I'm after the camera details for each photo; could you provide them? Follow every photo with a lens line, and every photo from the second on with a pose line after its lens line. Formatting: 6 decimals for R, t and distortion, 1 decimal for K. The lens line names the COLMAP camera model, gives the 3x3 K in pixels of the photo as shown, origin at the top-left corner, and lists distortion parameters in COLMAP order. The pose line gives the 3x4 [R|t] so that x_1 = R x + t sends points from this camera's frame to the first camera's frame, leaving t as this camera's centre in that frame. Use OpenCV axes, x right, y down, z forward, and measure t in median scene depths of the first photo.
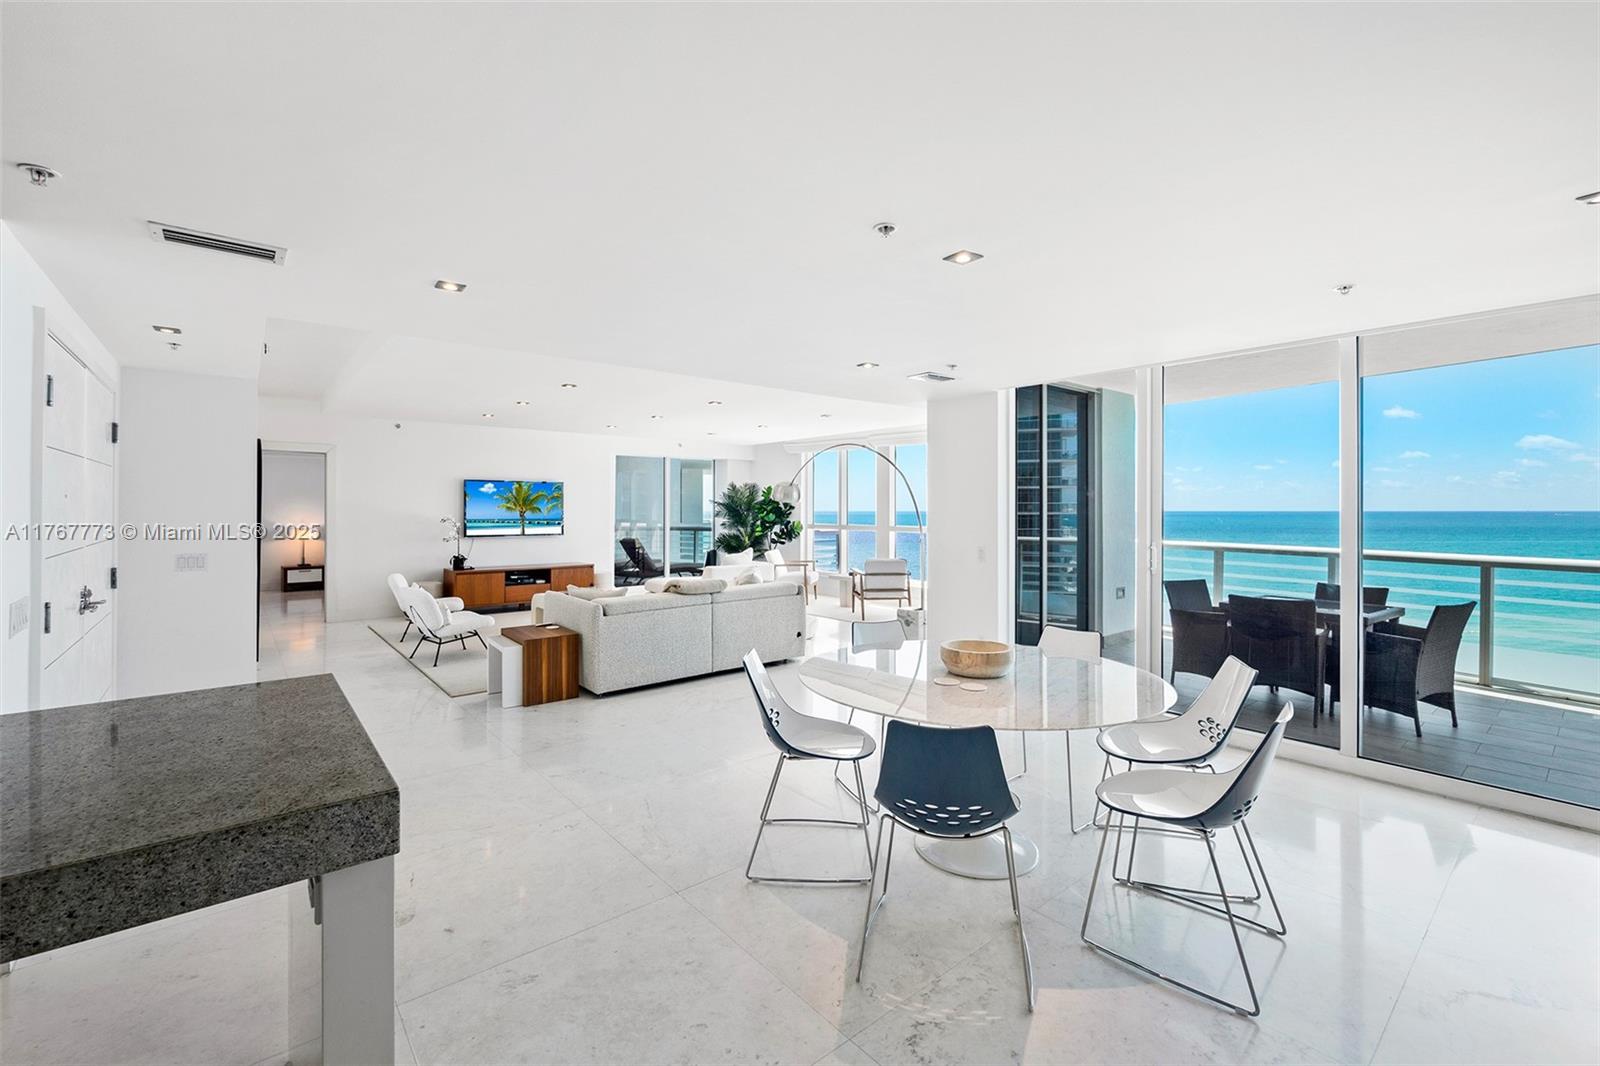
lens RADIAL K [[688.0, 0, 794.7], [0, 688.0, 511.3], [0, 0, 1]] dist [-0.011211, 0.002081]
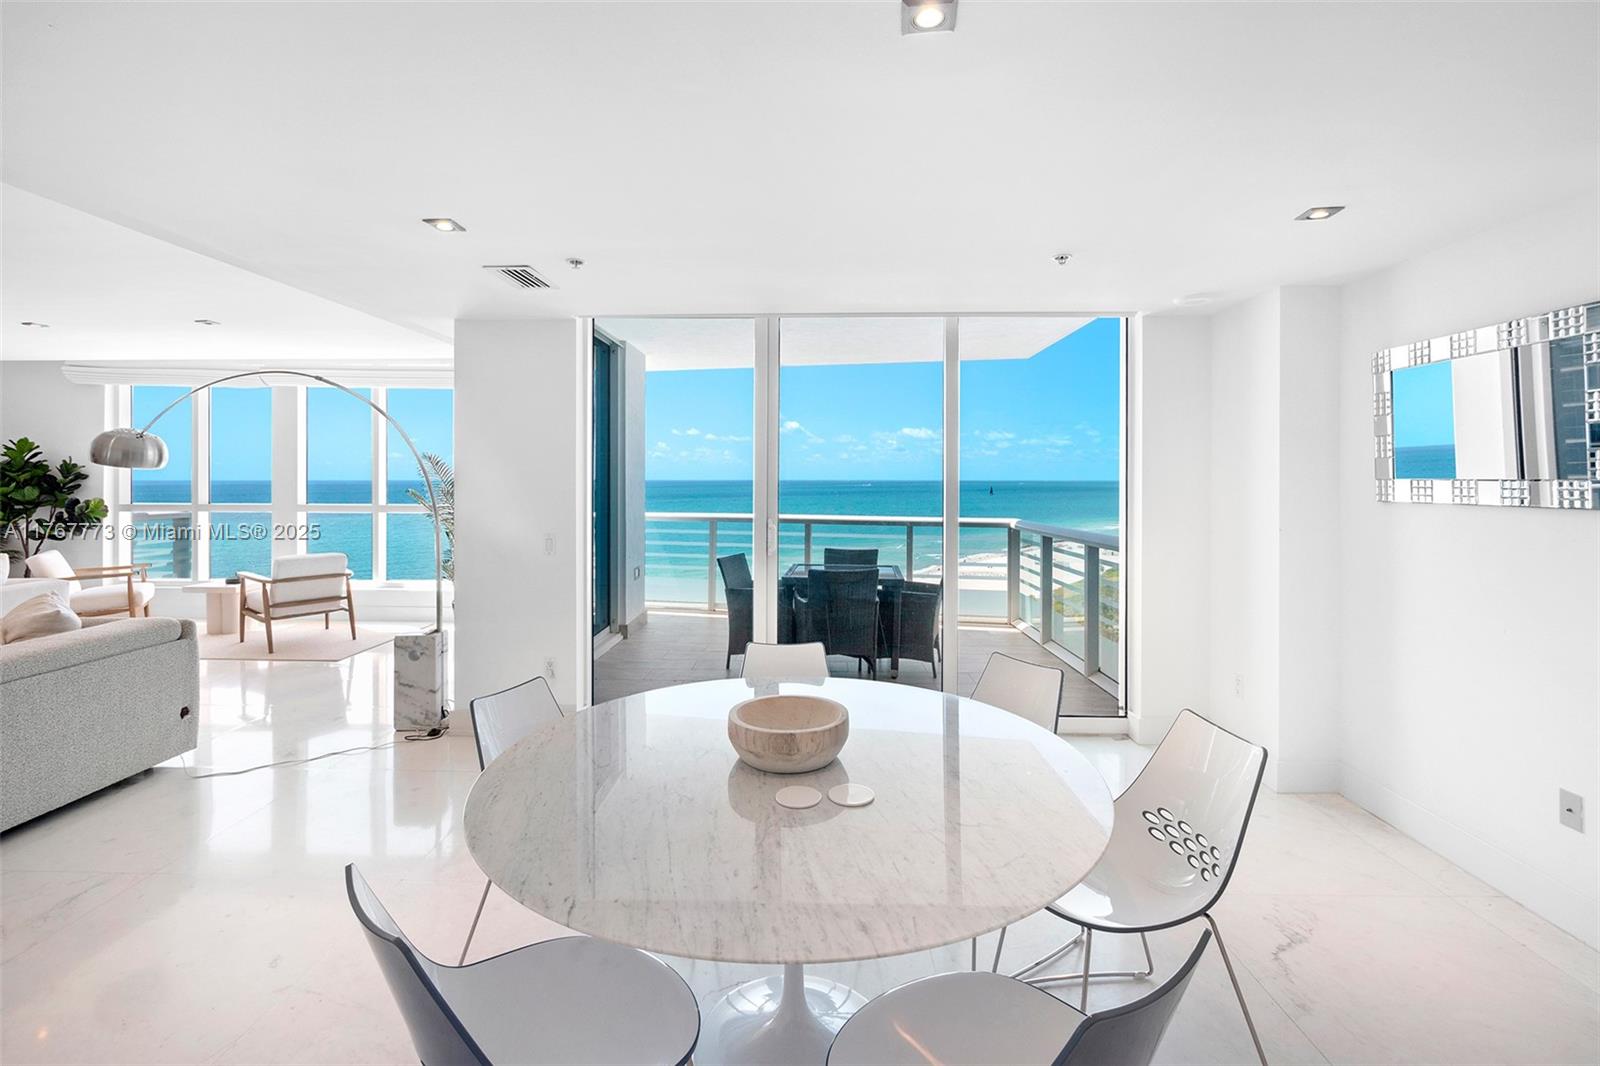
lens RADIAL K [[688.0, 0, 801.1], [0, 688.0, 481.2], [0, 0, 1]] dist [-0.011211, 0.002081]
pose [[0.648724, -0.000522, 0.761023, -0.059082], [-0.000221, 1.000000, 0.000874, -0.002418], [-0.761023, -0.000735, 0.648724, 0.185462]]
